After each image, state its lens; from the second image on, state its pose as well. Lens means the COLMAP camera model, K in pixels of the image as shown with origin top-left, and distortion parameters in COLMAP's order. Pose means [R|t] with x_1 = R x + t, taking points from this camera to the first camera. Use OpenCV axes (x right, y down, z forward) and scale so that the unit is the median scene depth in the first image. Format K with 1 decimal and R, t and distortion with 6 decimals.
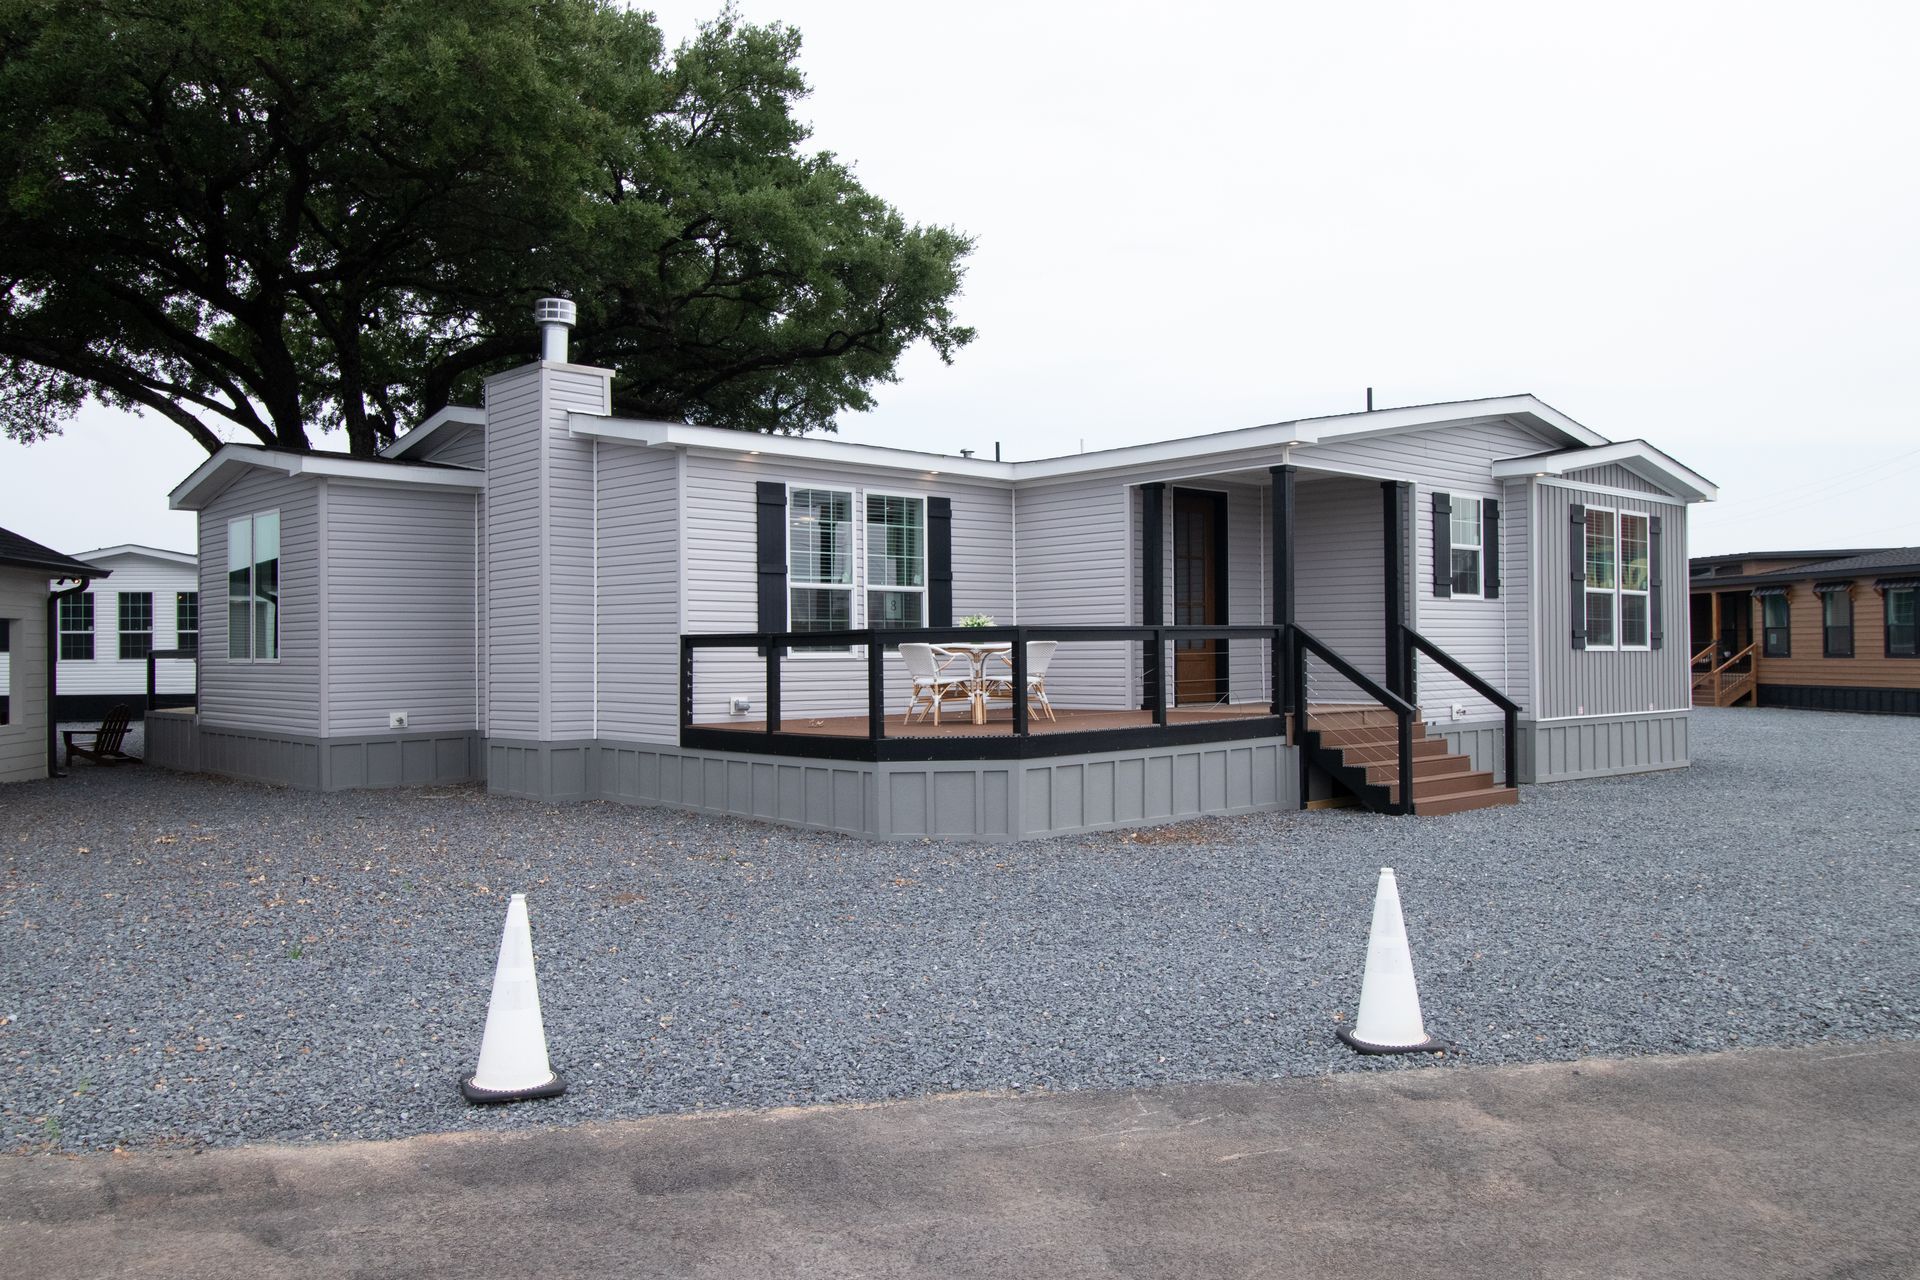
lens RADIAL K [[1480.4, 0, 964.7], [0, 1480.4, 638.6], [0, 0, 1]] dist [-0.026921, 0.000342]
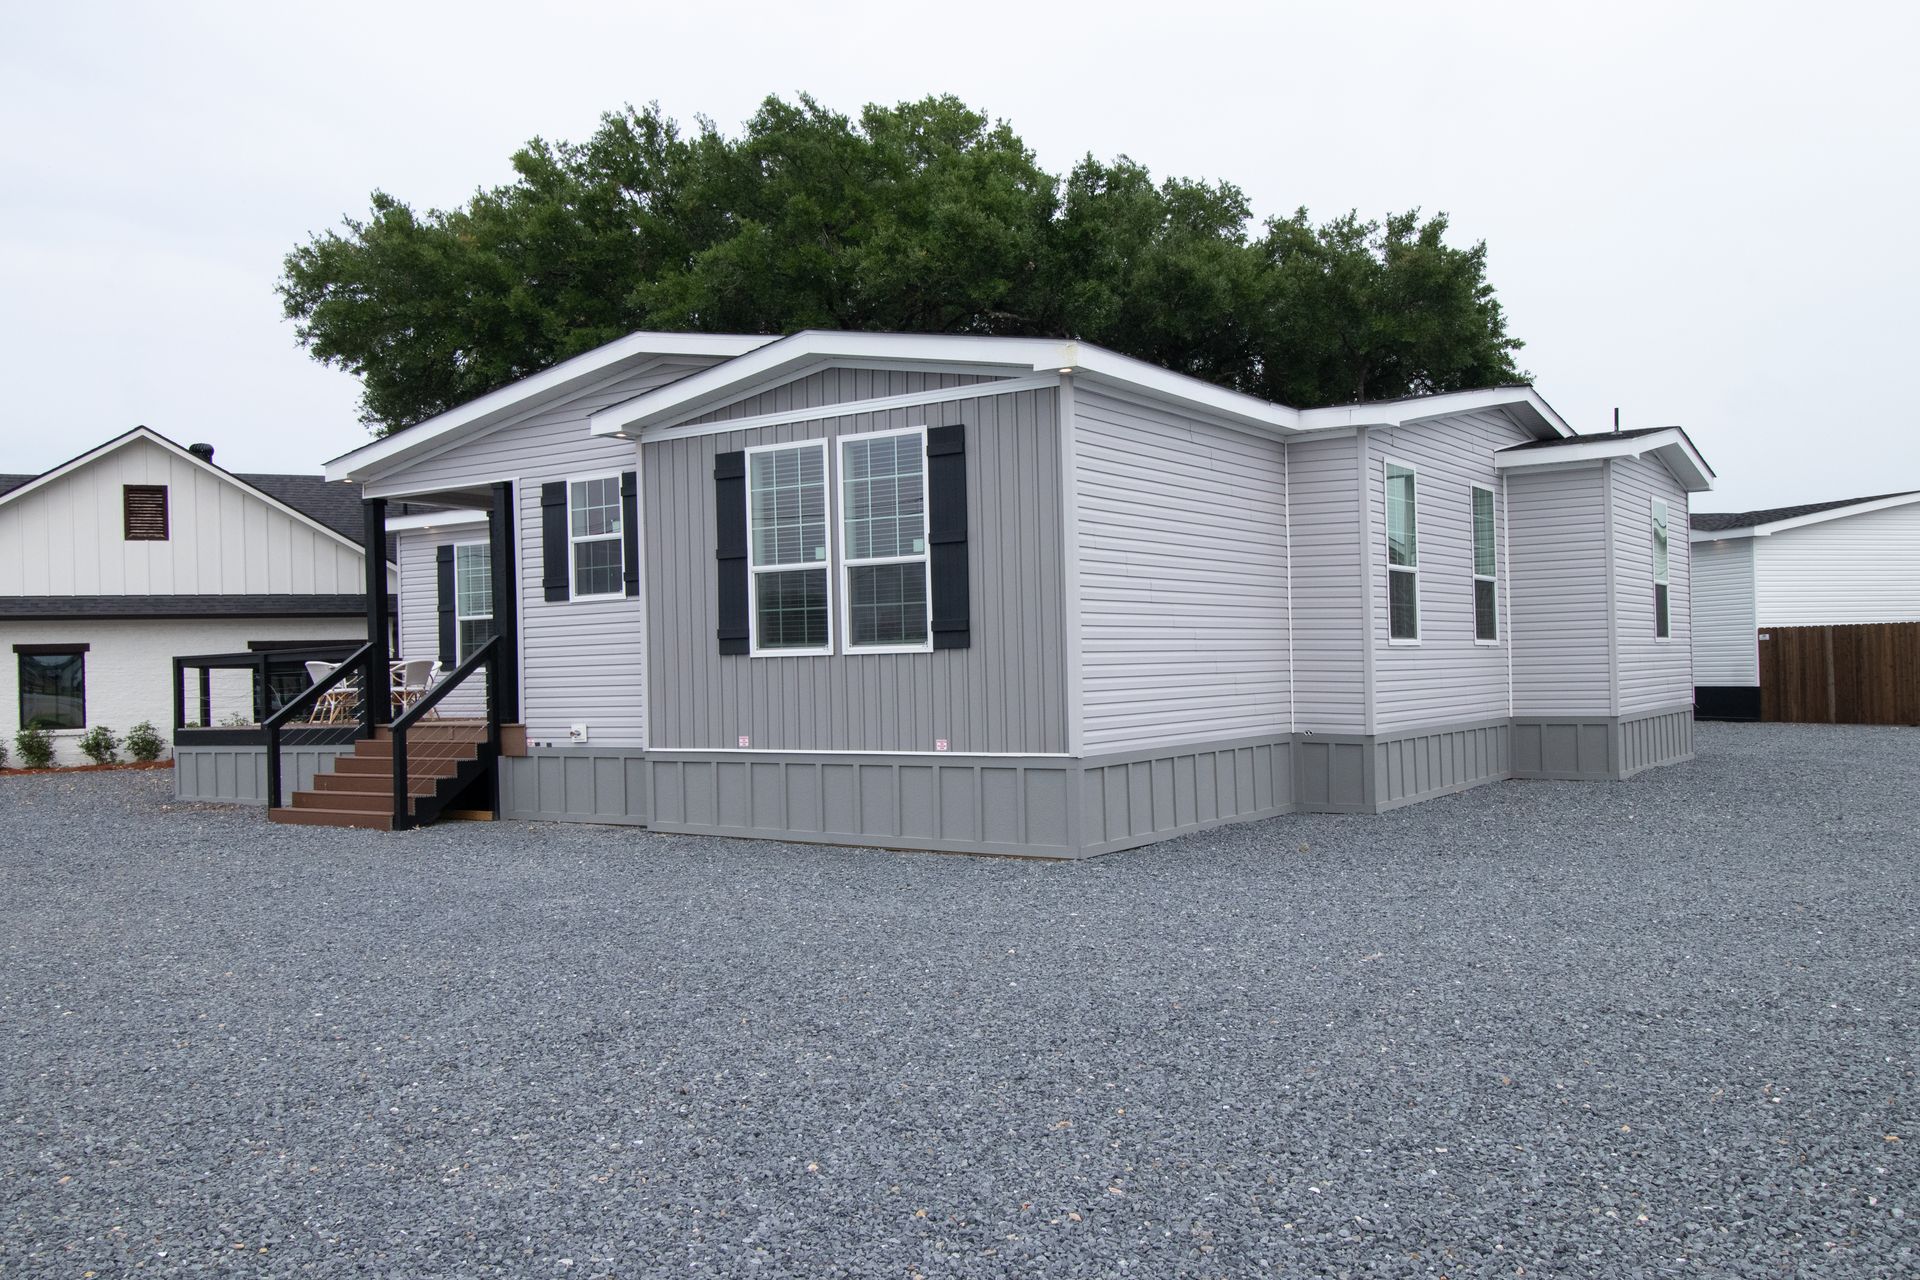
lens RADIAL K [[1555.1, 0, 958.9], [0, 1555.1, 652.0], [0, 0, 1]] dist [-0.007449, -0.003178]
pose [[0.237848, -0.004527, -0.971292, 1.296766], [0.040434, 0.999168, 0.005244, 0.006778], [0.970461, -0.040520, 0.237833, 1.029161]]
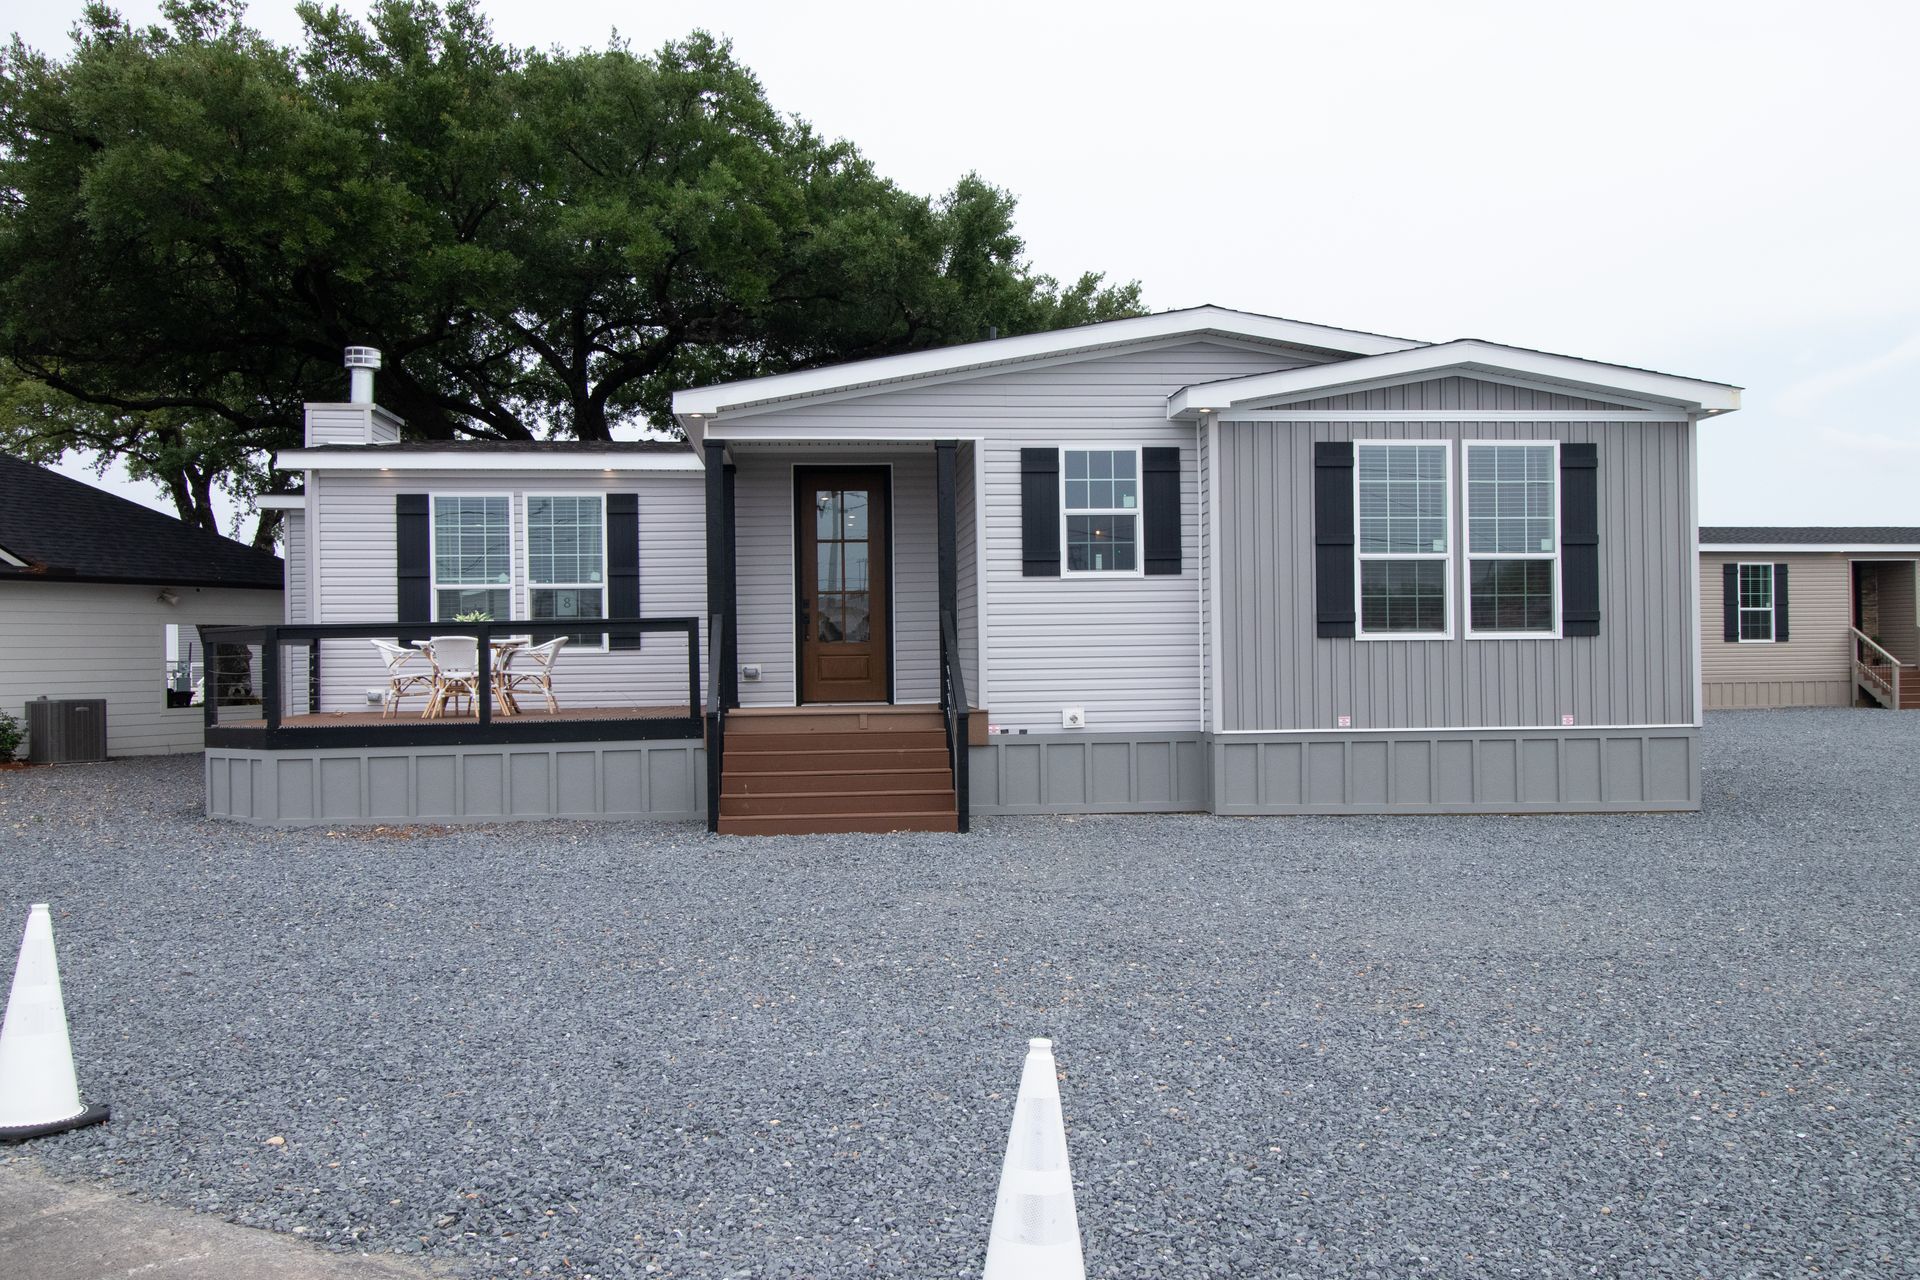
lens RADIAL K [[1555.1, 0, 957.2], [0, 1555.1, 633.2], [0, 0, 1]] dist [-0.007449, -0.003178]
pose [[0.778683, -0.005640, -0.627393, 0.837790], [0.014153, 0.999863, 0.008578, -0.005020], [0.627258, -0.015559, 0.778656, 0.311192]]
